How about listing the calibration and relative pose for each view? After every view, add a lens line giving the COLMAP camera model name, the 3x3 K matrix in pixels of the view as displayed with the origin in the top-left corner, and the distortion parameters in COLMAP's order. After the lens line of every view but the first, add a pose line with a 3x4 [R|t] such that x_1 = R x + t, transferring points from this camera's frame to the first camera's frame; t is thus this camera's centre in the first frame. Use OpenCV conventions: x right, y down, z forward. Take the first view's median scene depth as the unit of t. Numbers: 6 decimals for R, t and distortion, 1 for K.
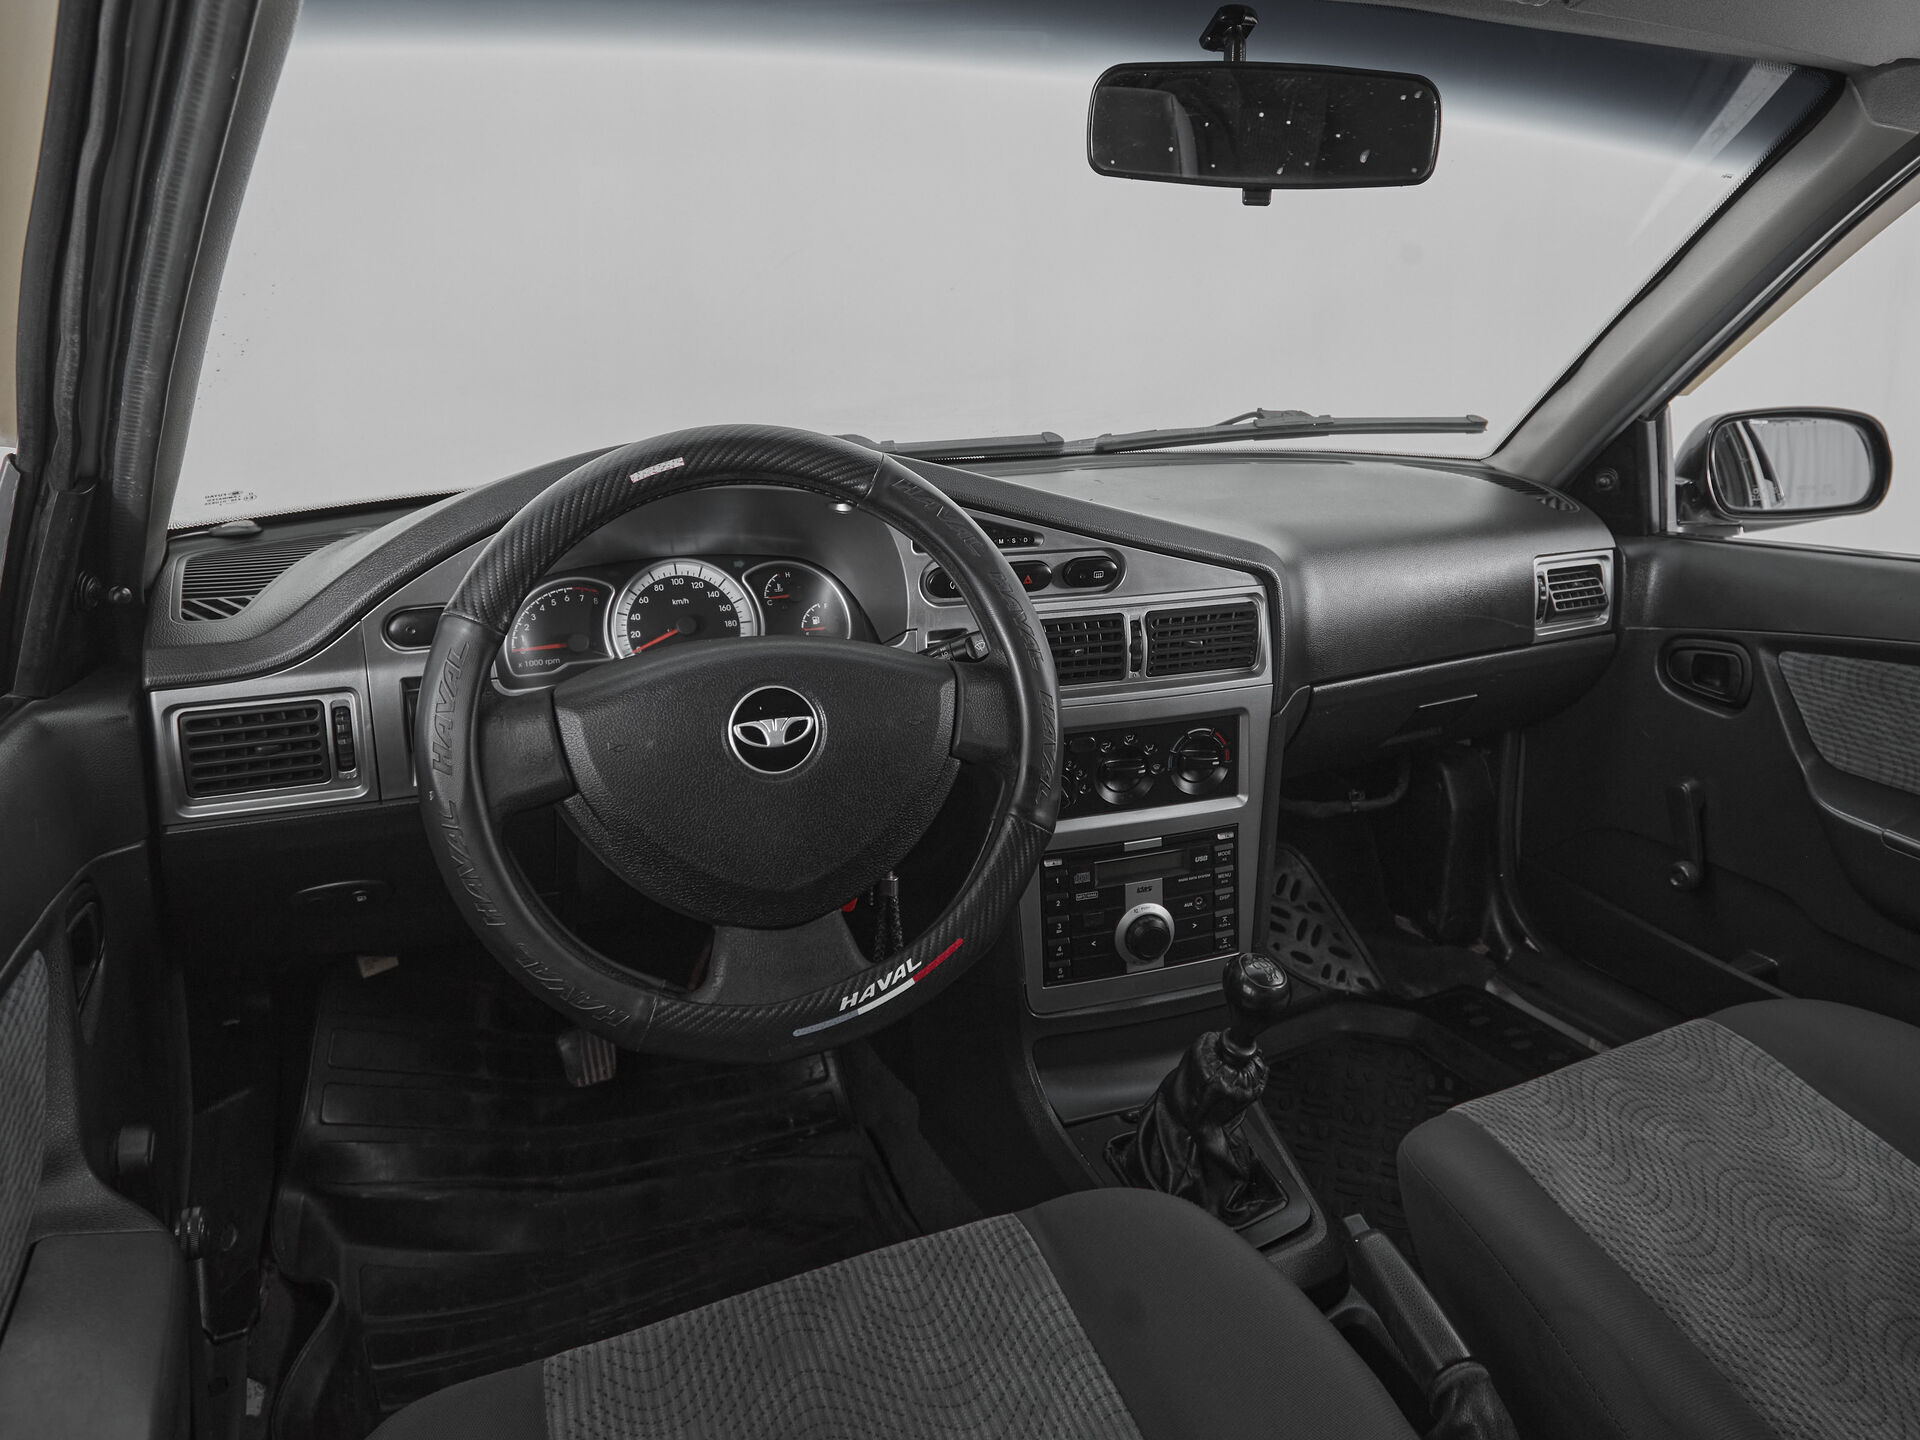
lens RADIAL K [[1223.5, 0, 955.8], [0, 1223.5, 614.4], [0, 0, 1]] dist [-0.003078, -0.001265]
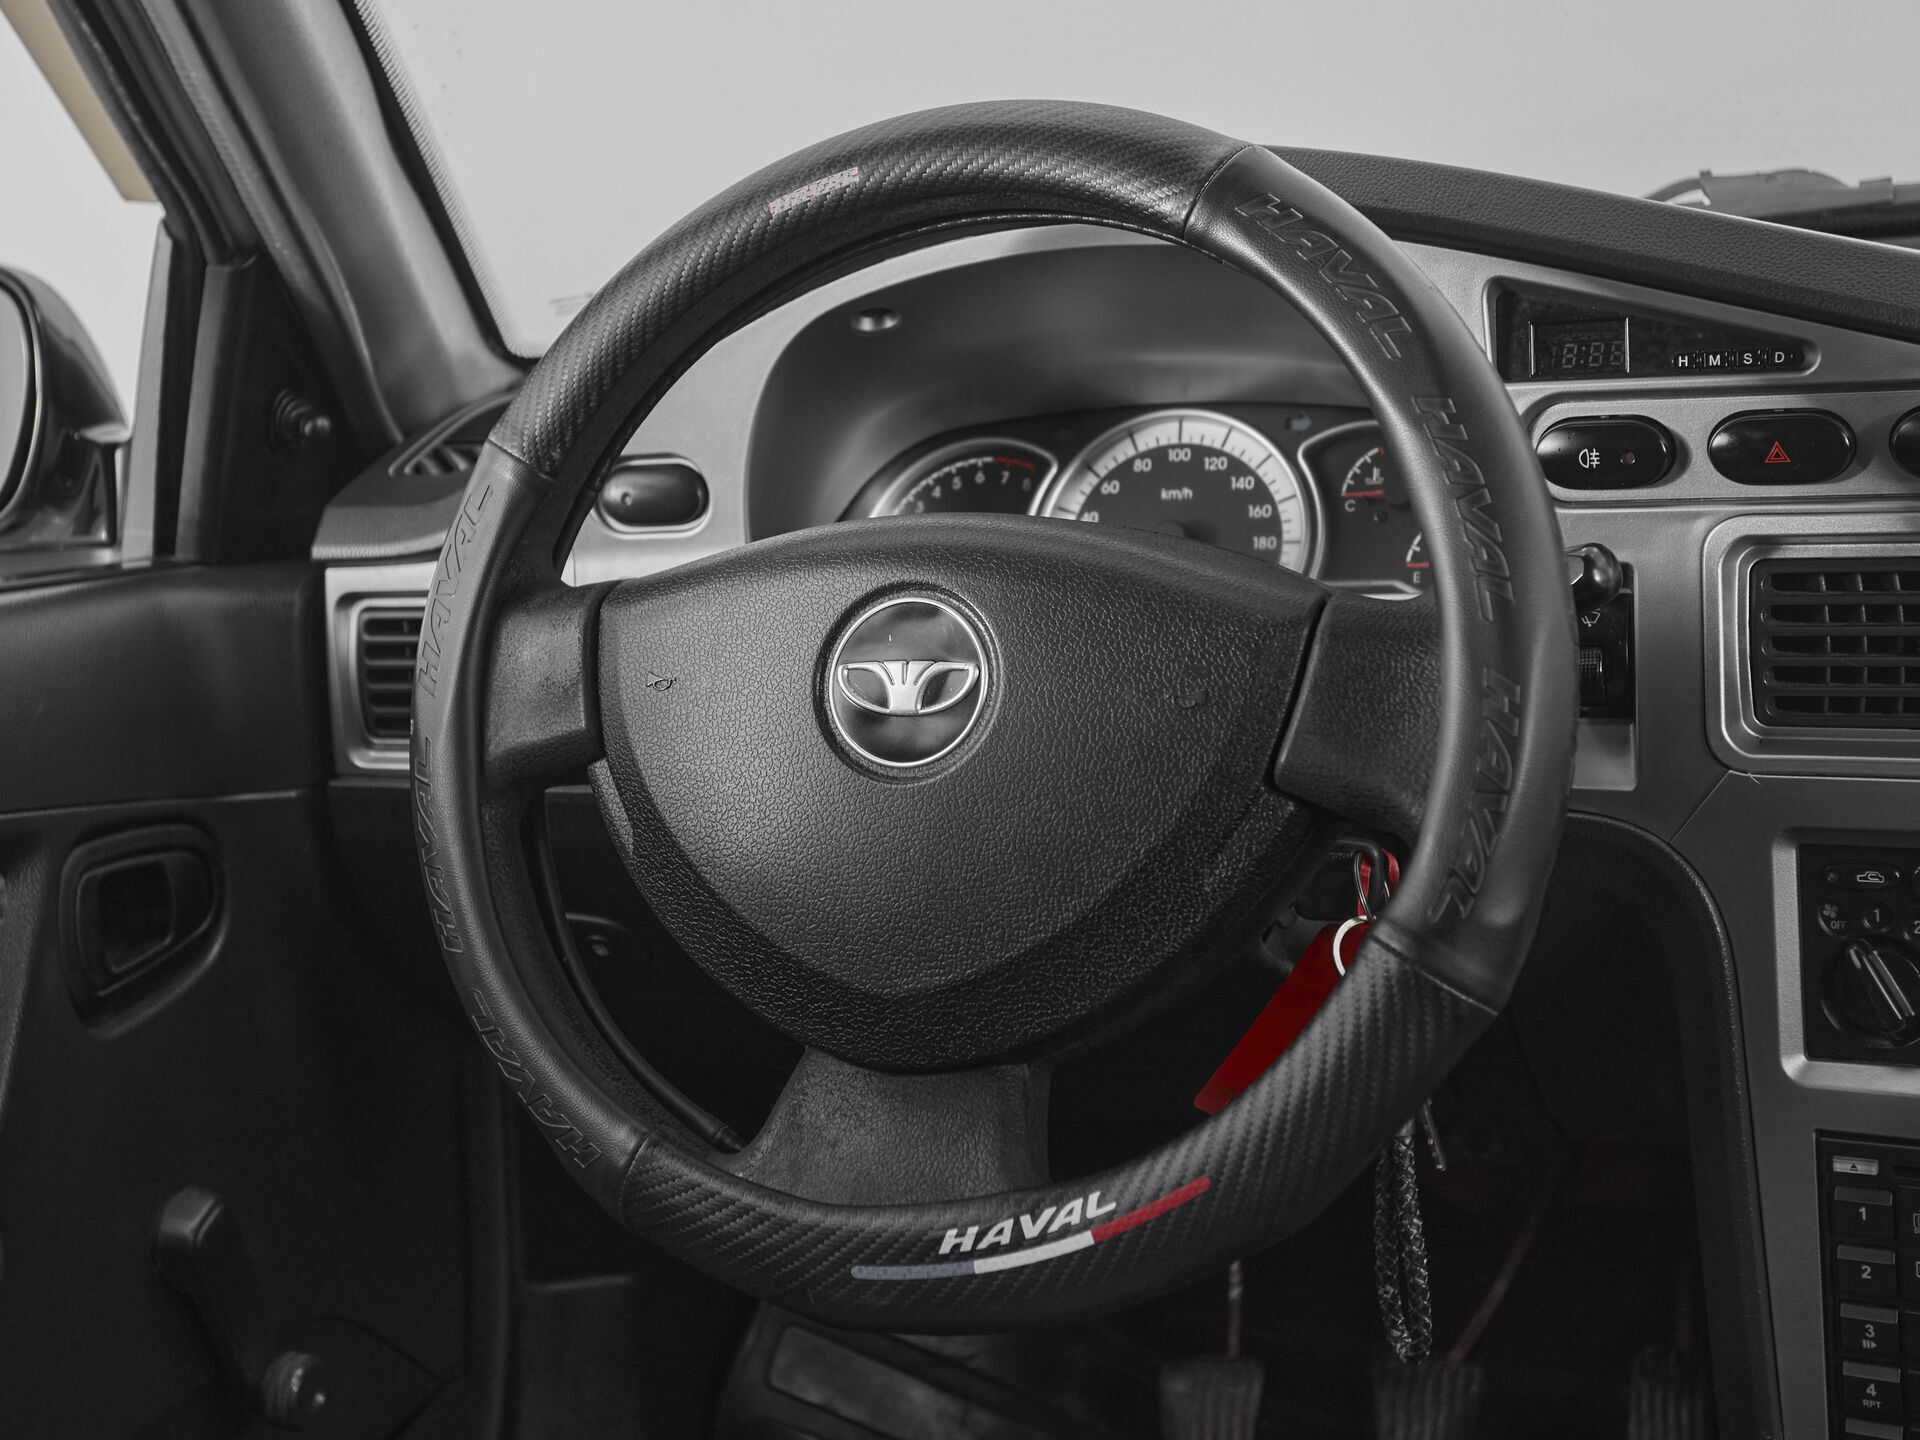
lens RADIAL K [[2588.9, 0, 958.0], [0, 2588.9, 646.4], [0, 0, 1]] dist [0.014845, 0.071340]
pose [[0.710433, 0.065206, -0.700737, 0.454466], [-0.083018, 0.996511, 0.008562, 0.049556], [0.698851, 0.052091, 0.713368, 0.174016]]
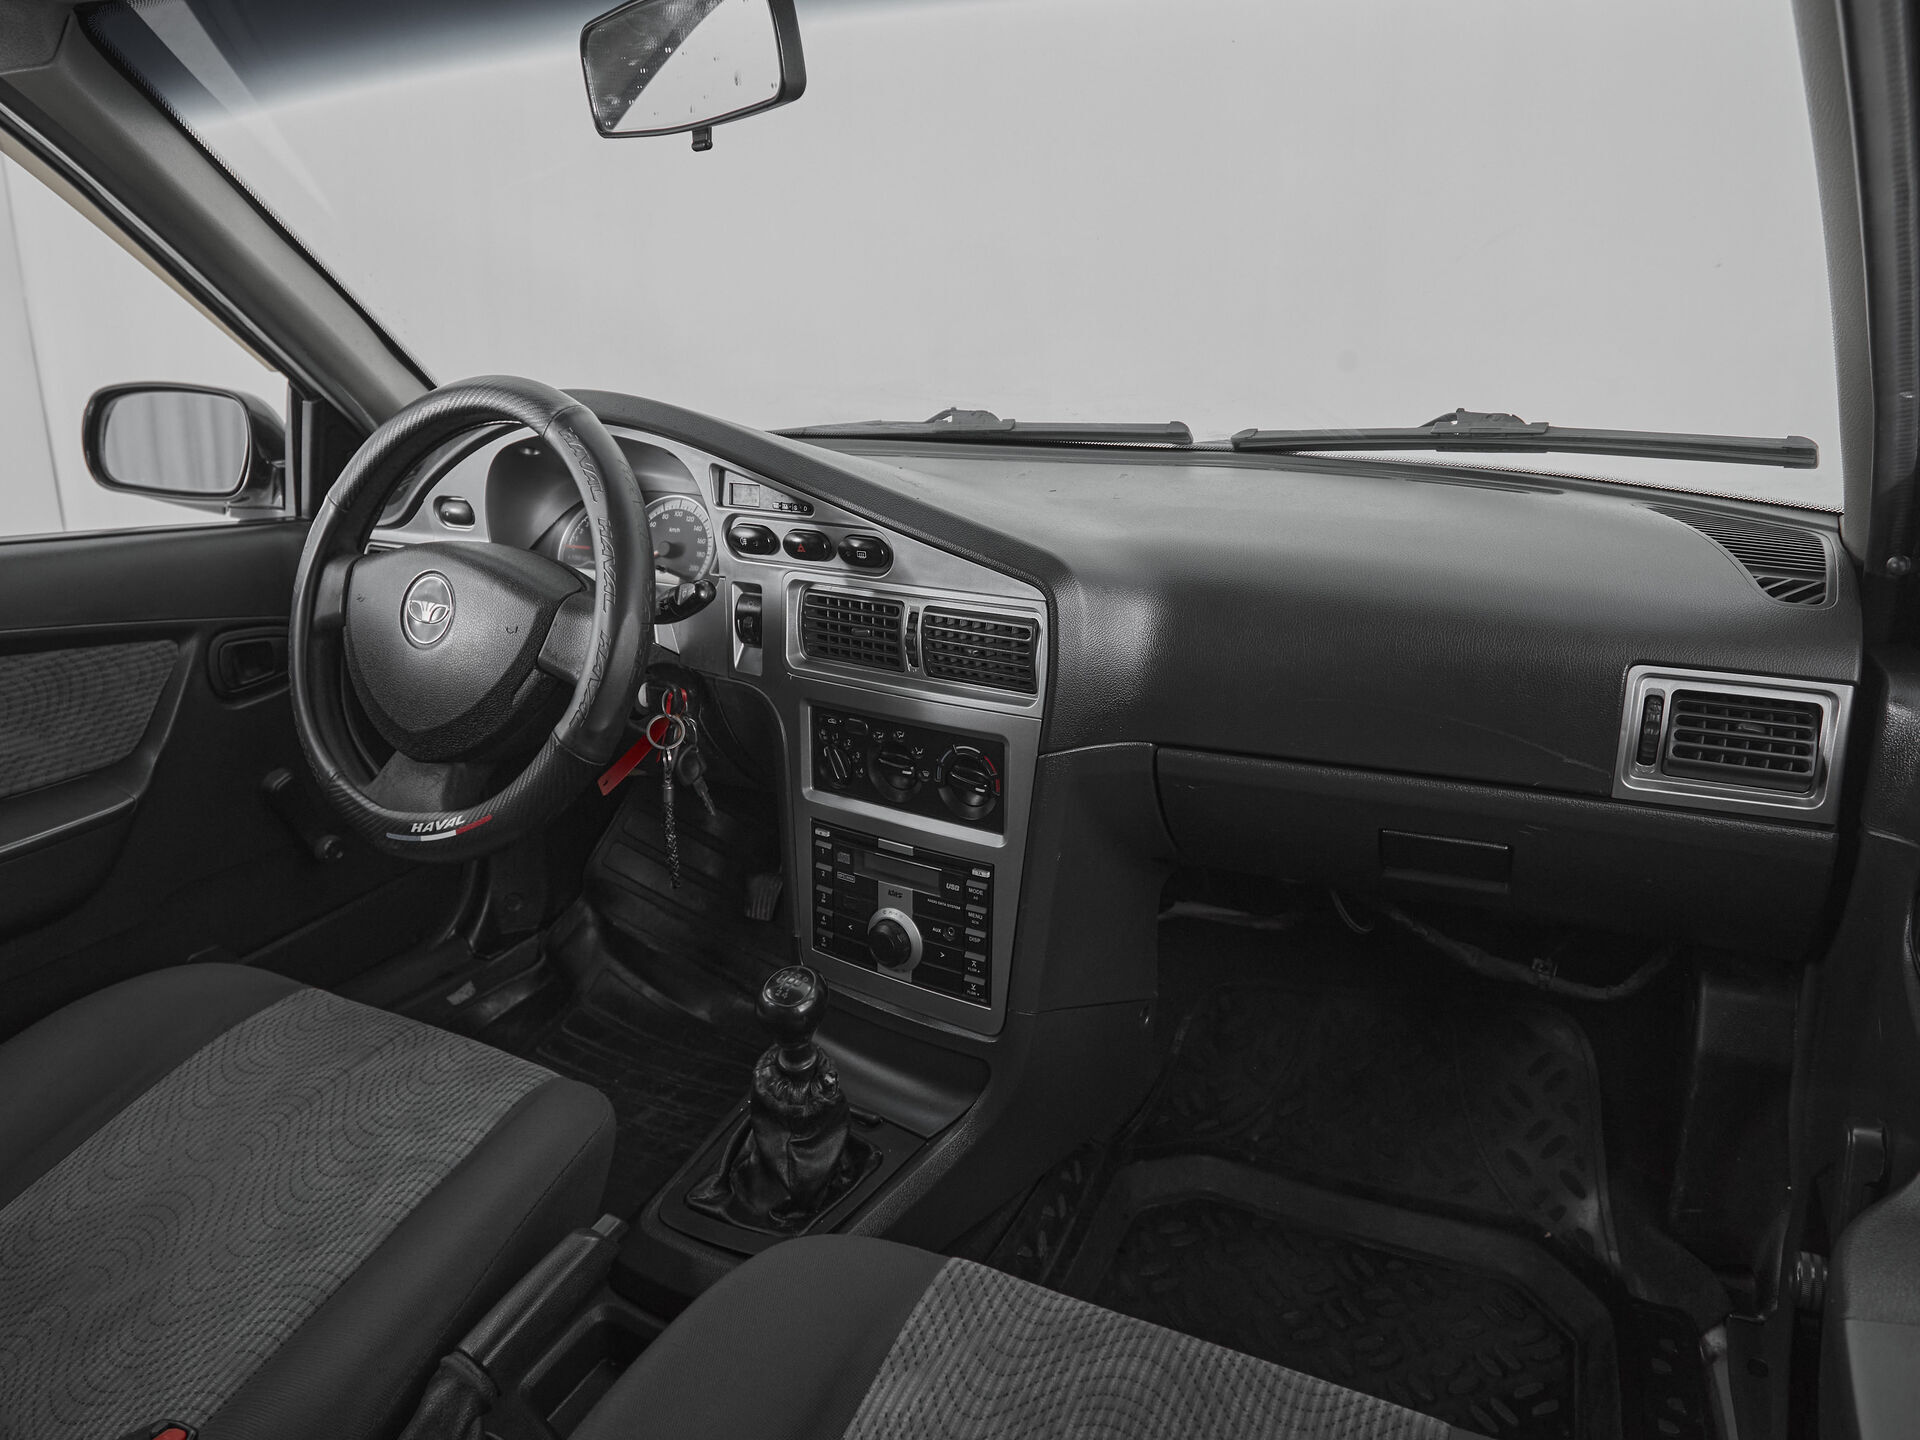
lens RADIAL K [[1156.7, 0, 978.3], [0, 1156.7, 664.9], [0, 0, 1]] dist [-0.002599, -0.001288]
pose [[0.656573, 0.209176, -0.724678, 0.824278], [-0.171885, 0.976991, 0.126274, -0.075618], [0.734417, 0.041653, 0.677420, 0.435680]]
